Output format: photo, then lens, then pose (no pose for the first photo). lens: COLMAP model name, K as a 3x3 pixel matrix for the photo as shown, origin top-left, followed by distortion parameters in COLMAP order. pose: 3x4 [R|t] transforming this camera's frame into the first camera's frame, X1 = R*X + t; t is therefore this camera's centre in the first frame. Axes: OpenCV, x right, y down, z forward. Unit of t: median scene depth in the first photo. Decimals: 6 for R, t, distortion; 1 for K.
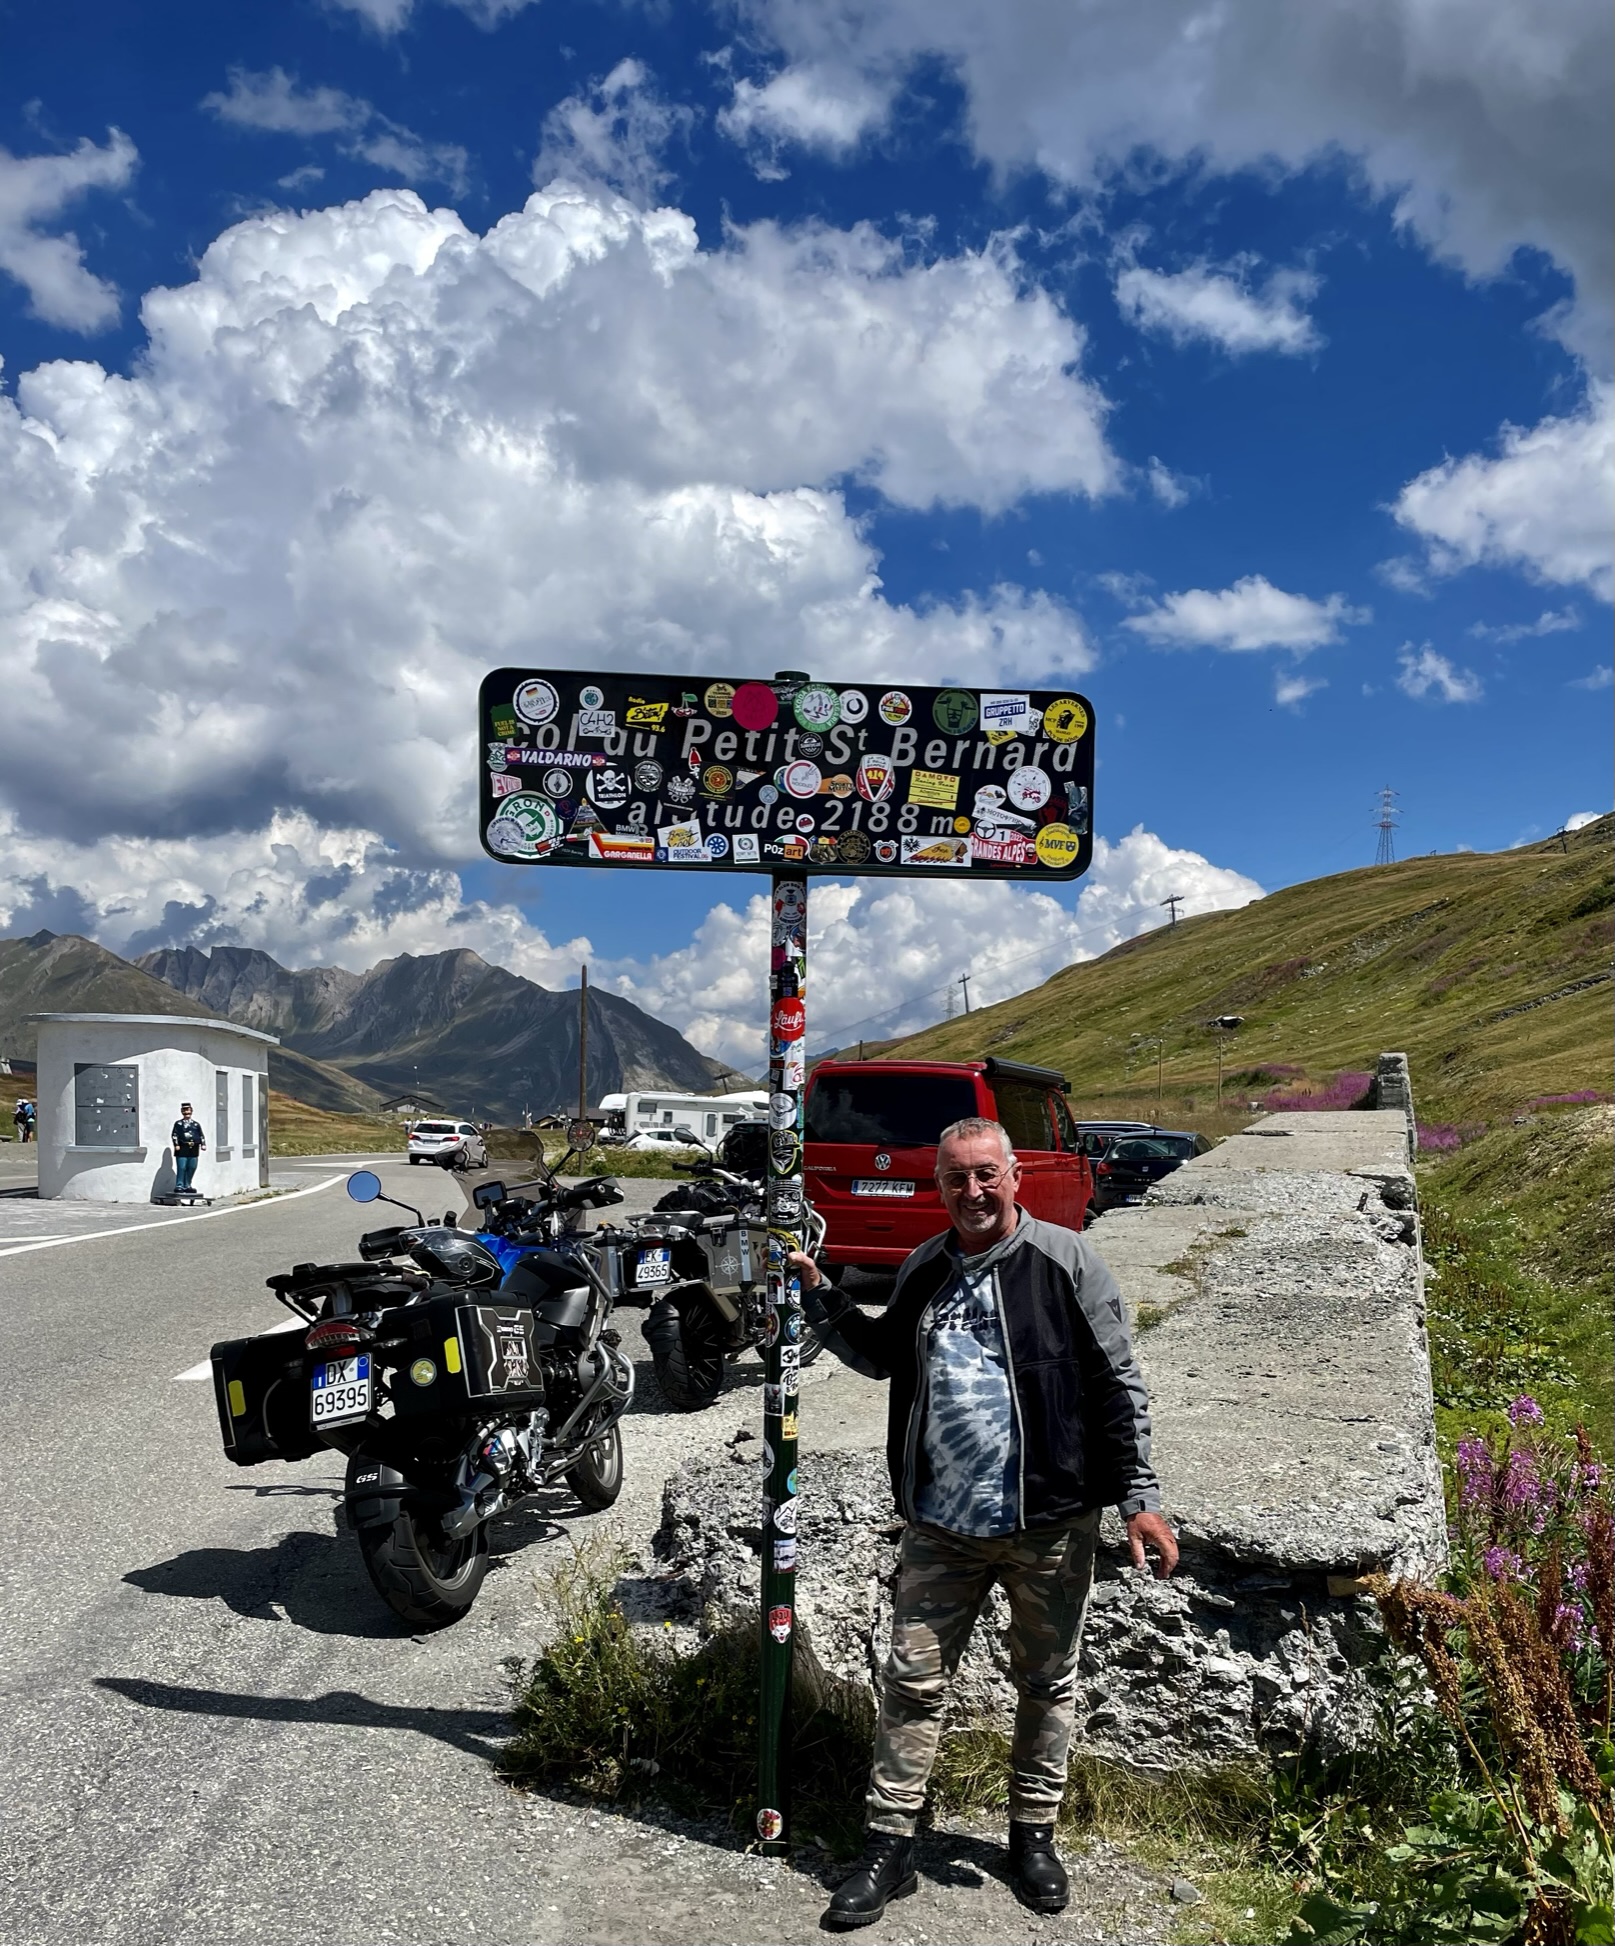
lens RADIAL K [[1757.8, 0, 891.5], [0, 1757.8, 1169.3], [0, 0, 1]] dist [0.112134, -0.095618]
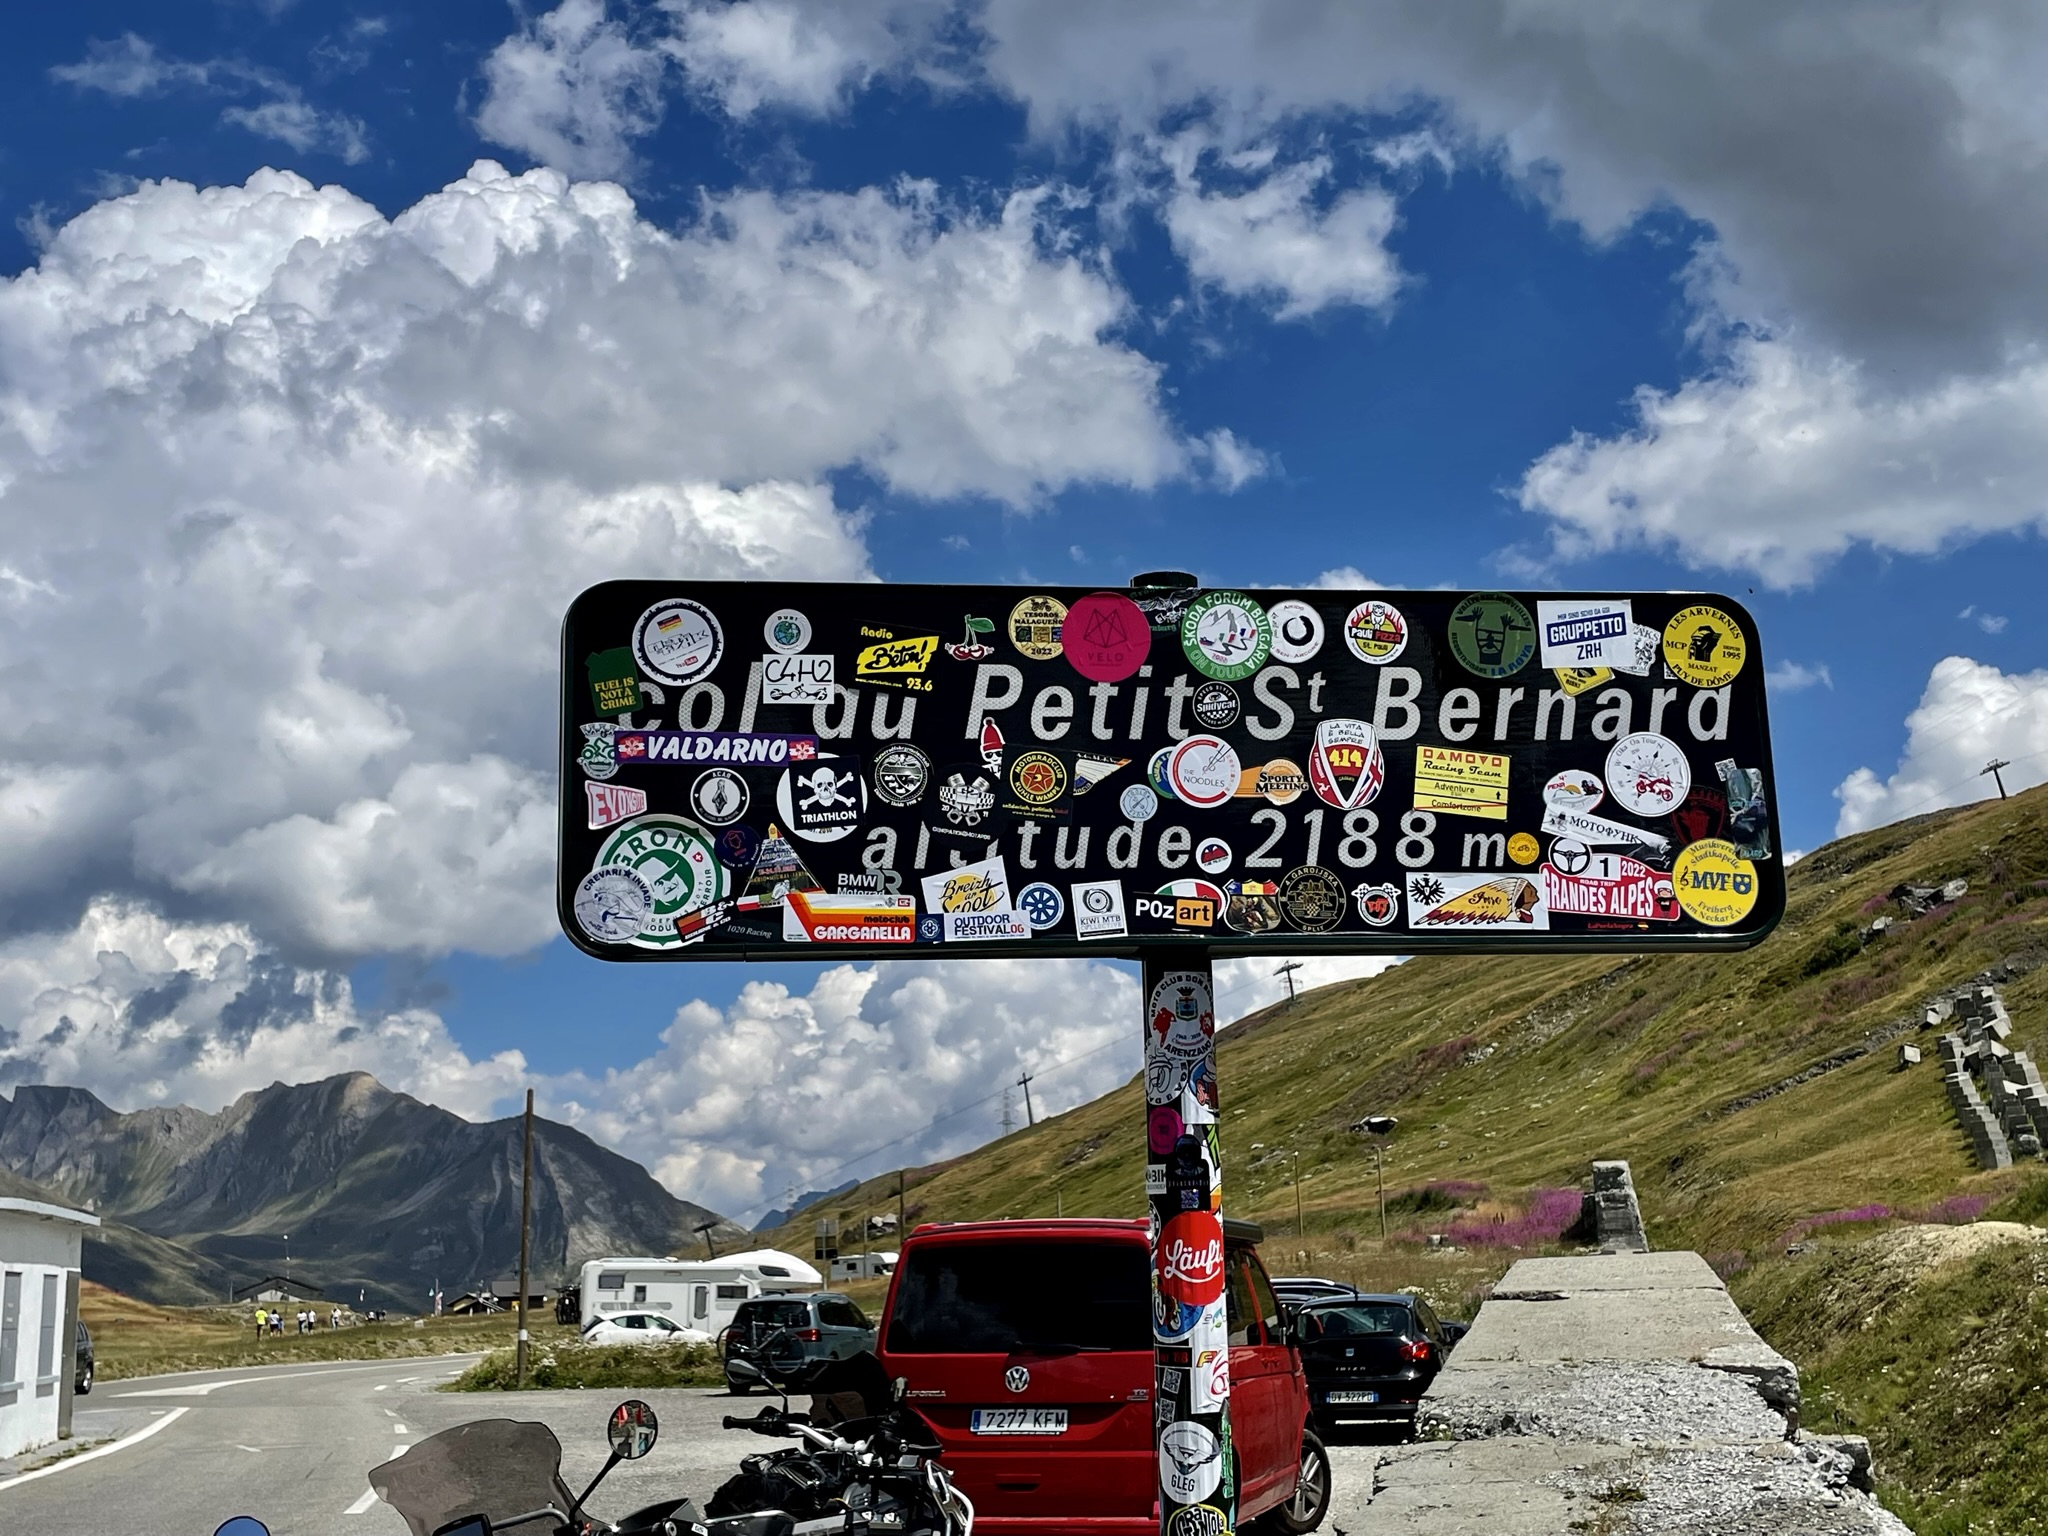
lens RADIAL K [[2297.4, 0, 1016.6], [0, 2297.4, 759.7], [0, 0, 1]] dist [0.046487, 0.000000]
pose [[0.998308, -0.033558, 0.047478, -0.016531], [0.044127, 0.969048, -0.242896, -0.008363], [-0.037858, 0.244580, 0.968890, 0.045558]]
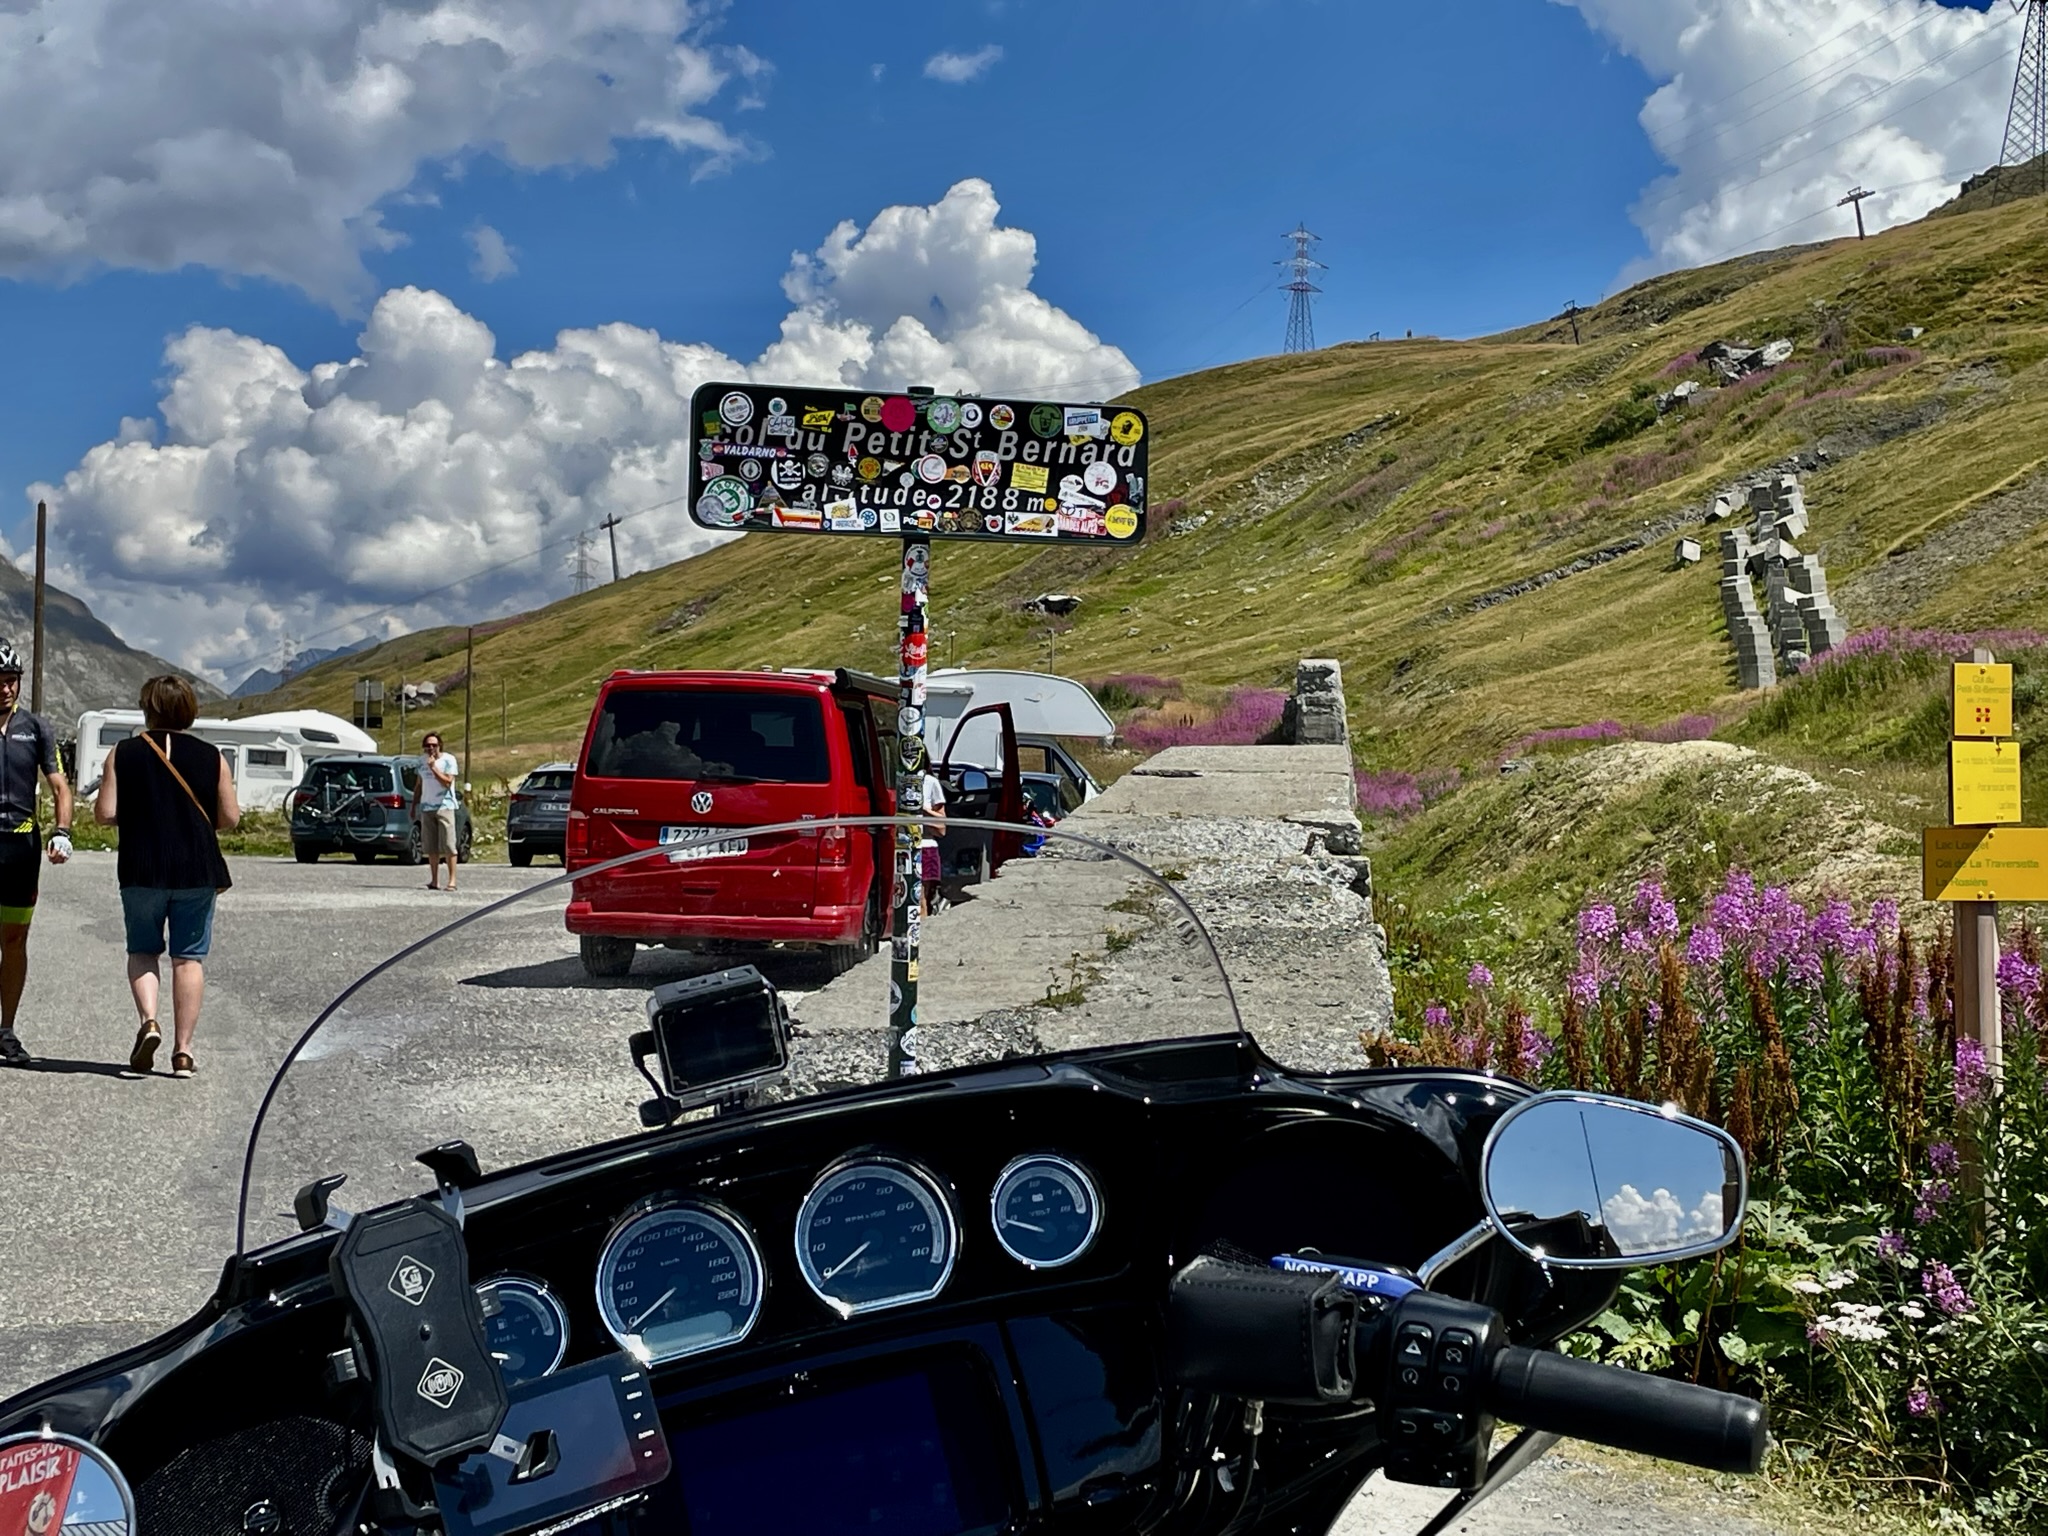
lens RADIAL K [[3112.2, 0, 1022.6], [0, 3112.2, 686.8], [0, 0, 1]] dist [0.335227, 0.000000]
pose [[0.983308, 0.008093, 0.181766, -0.049682], [0.001701, 0.998558, -0.053659, 0.008012], [-0.181939, 0.053073, 0.981877, -0.156804]]
